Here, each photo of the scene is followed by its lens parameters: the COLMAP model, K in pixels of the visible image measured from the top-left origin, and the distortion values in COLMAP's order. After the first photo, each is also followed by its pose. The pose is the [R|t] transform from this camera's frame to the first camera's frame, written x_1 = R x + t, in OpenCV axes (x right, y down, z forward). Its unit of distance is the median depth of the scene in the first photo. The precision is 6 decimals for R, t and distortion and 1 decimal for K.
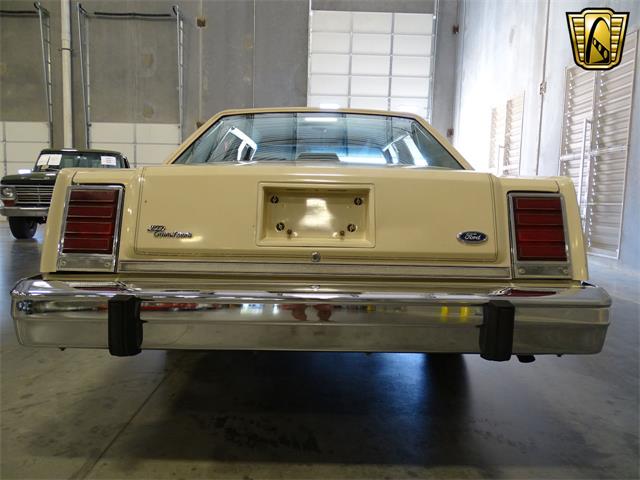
lens RADIAL K [[455.5, 0, 321.6], [0, 455.5, 238.2], [0, 0, 1]] dist [-0.006721, 0.014026]
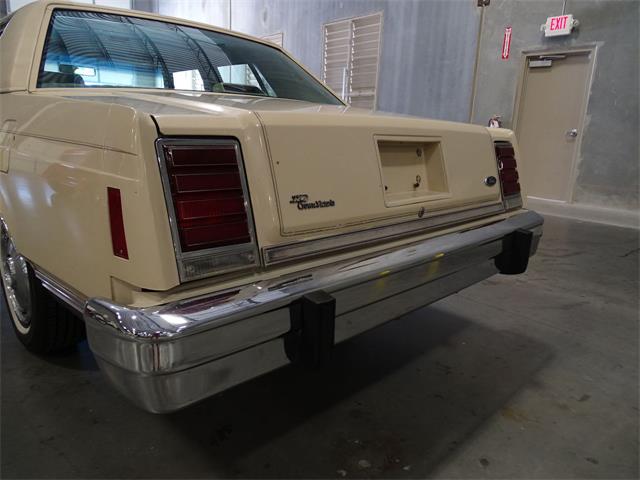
lens RADIAL K [[455.5, 0, 314.3], [0, 455.5, 243.6], [0, 0, 1]] dist [-0.006721, 0.014026]
pose [[0.721864, -0.166823, 0.671626, -0.639596], [0.051934, 0.980832, 0.187807, -0.065010], [-0.690083, -0.100691, 0.716692, 0.332295]]
